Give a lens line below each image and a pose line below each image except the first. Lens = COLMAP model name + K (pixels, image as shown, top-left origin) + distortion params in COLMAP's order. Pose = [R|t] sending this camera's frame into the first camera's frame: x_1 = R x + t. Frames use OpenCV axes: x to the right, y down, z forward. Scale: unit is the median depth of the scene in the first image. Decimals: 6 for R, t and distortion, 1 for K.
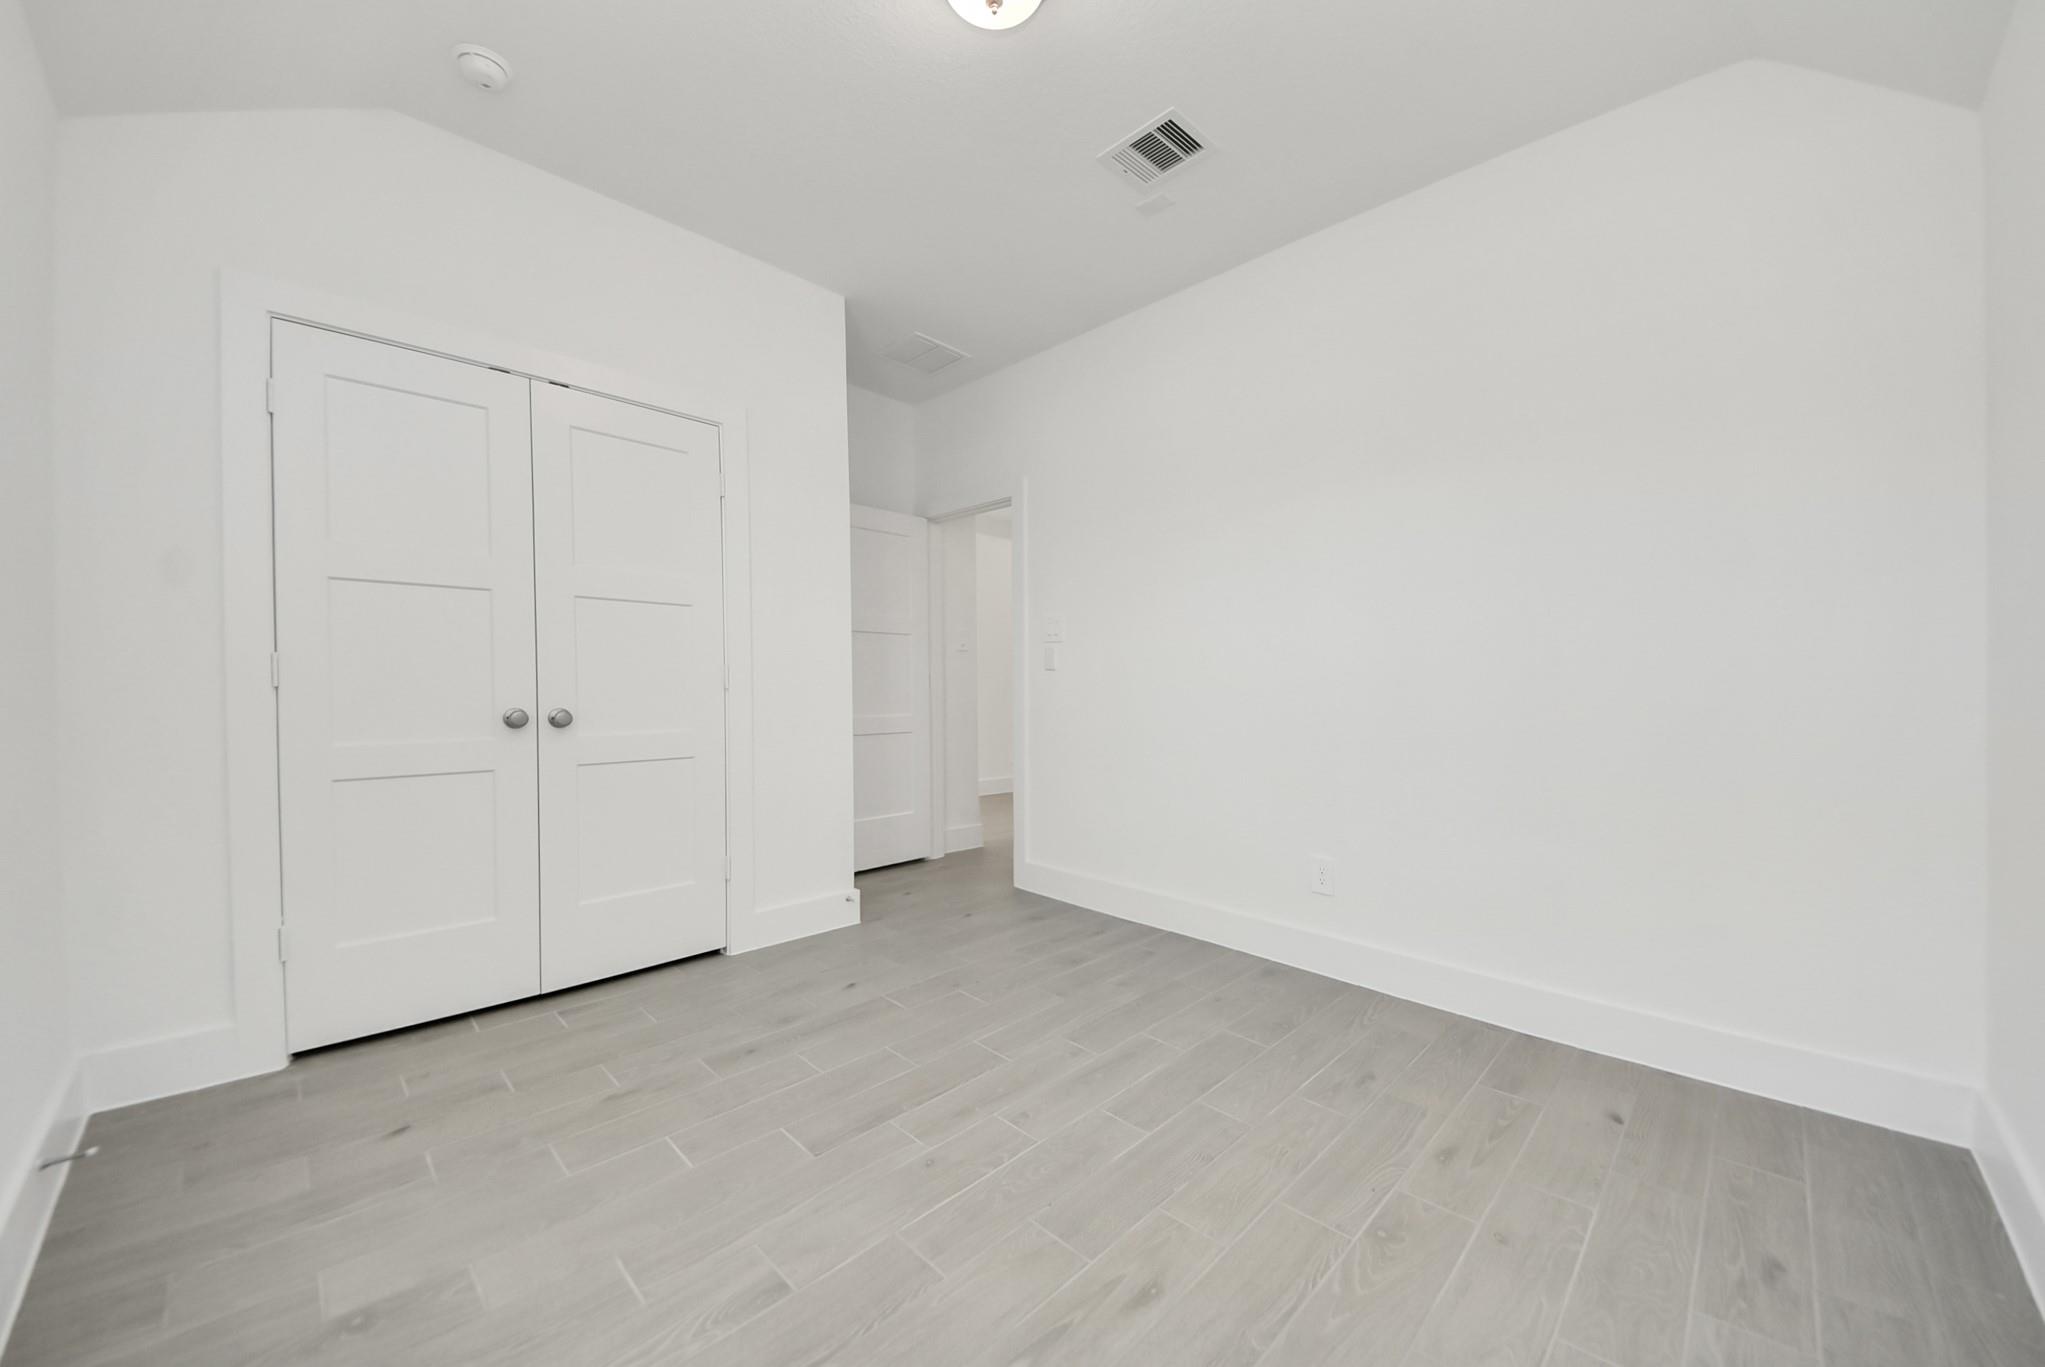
lens RADIAL K [[738.5, 0, 1062.4], [0, 738.5, 685.0], [0, 0, 1]] dist [-0.003899, -0.005964]
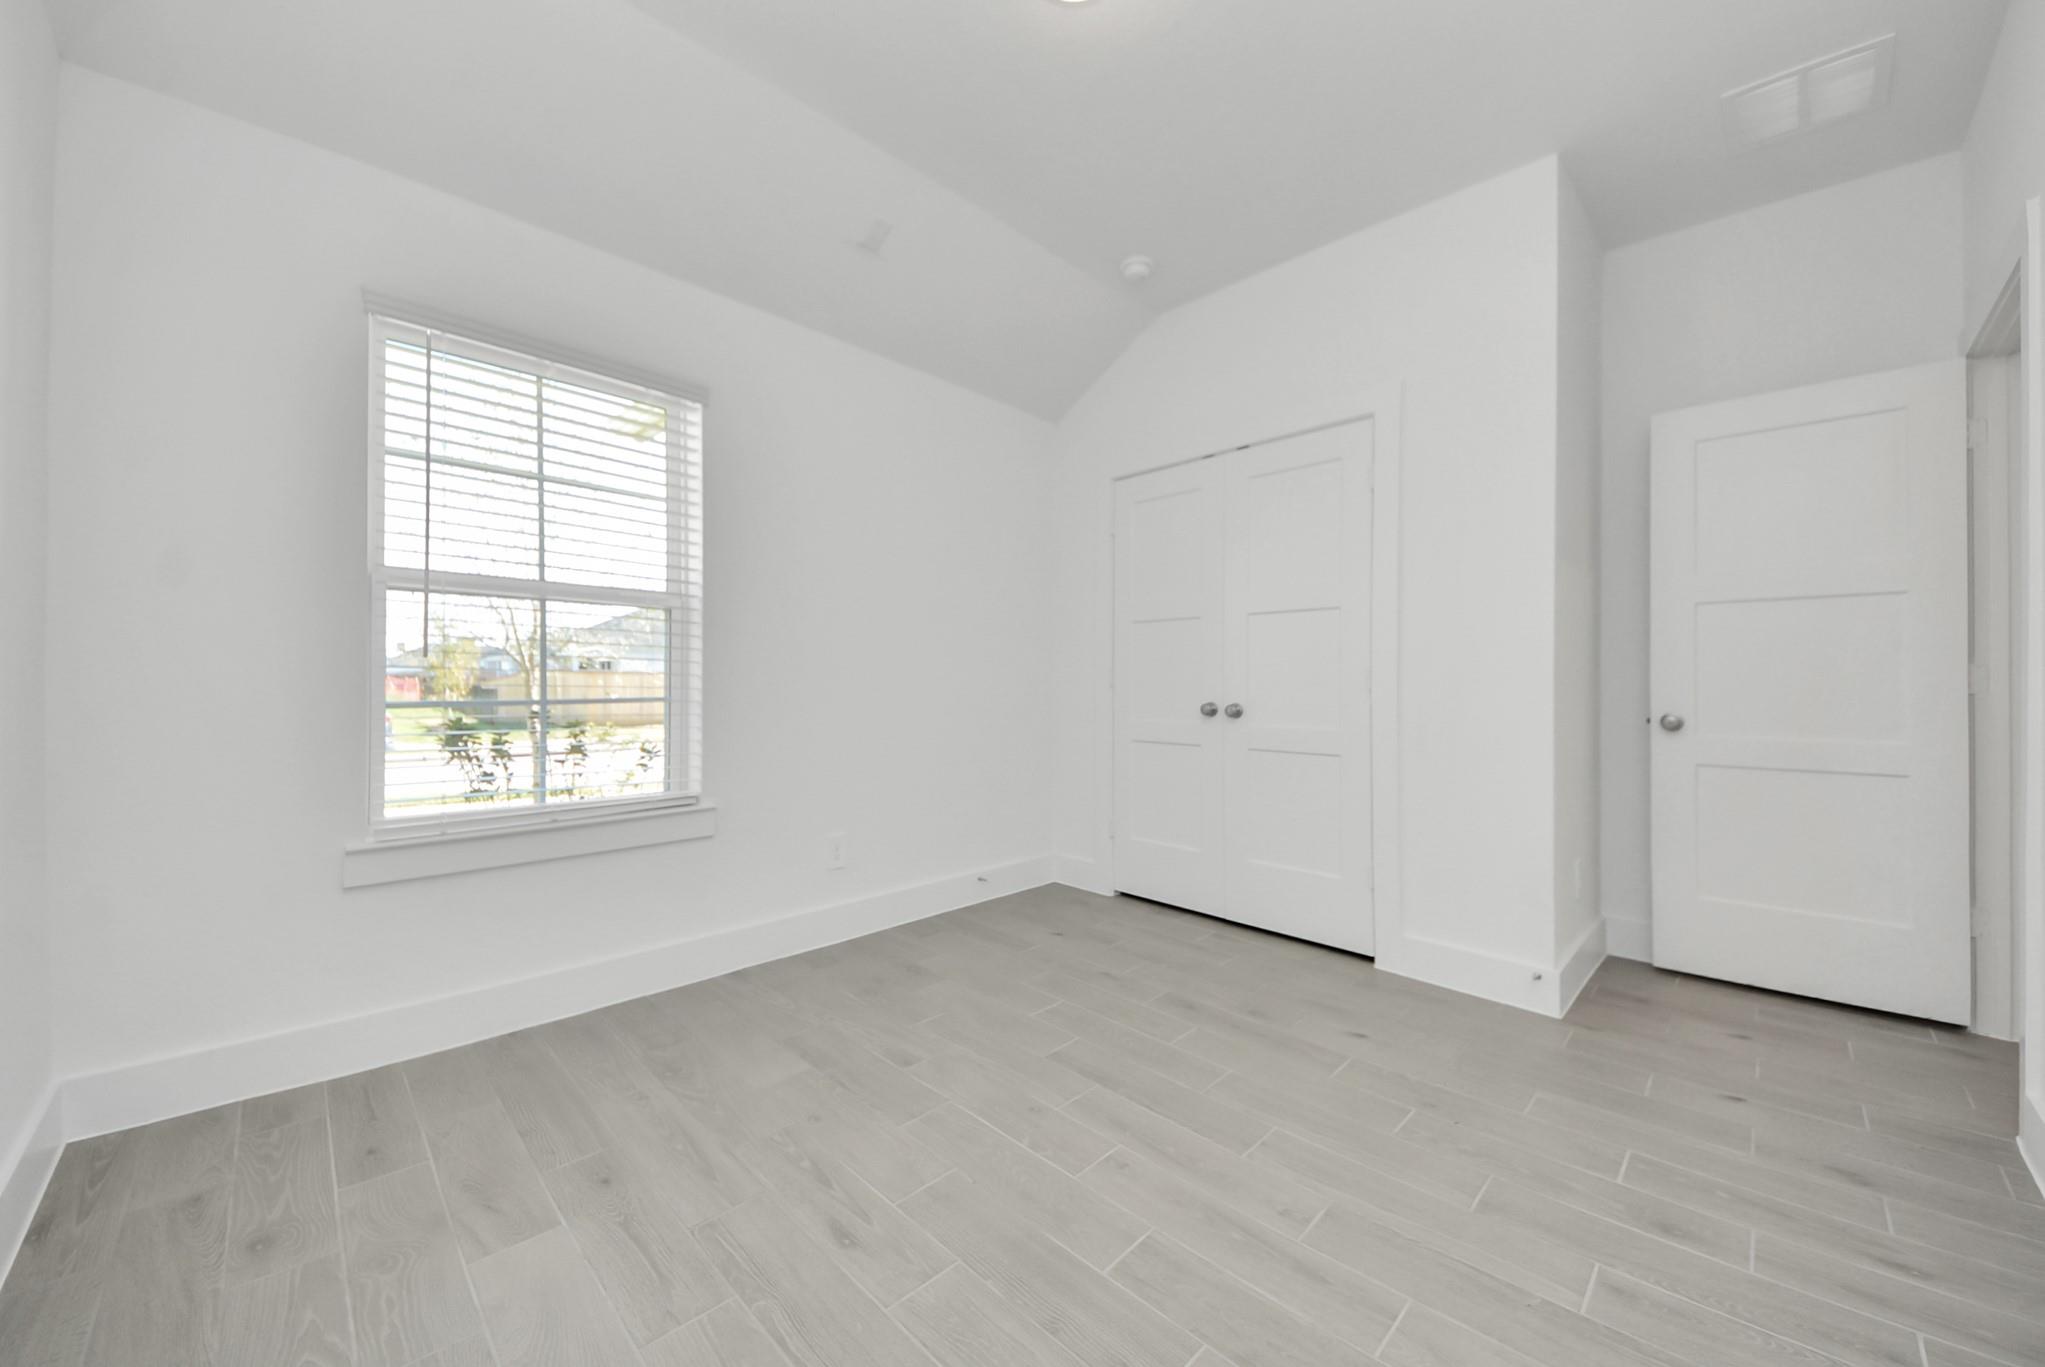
lens RADIAL K [[738.5, 0, 1025.1], [0, 738.5, 679.6], [0, 0, 1]] dist [-0.003899, -0.005964]
pose [[0.008545, 0.003882, -0.999956, 0.748053], [-0.017131, 0.999846, 0.003735, -0.008140], [0.999817, 0.017098, 0.008610, 0.767664]]
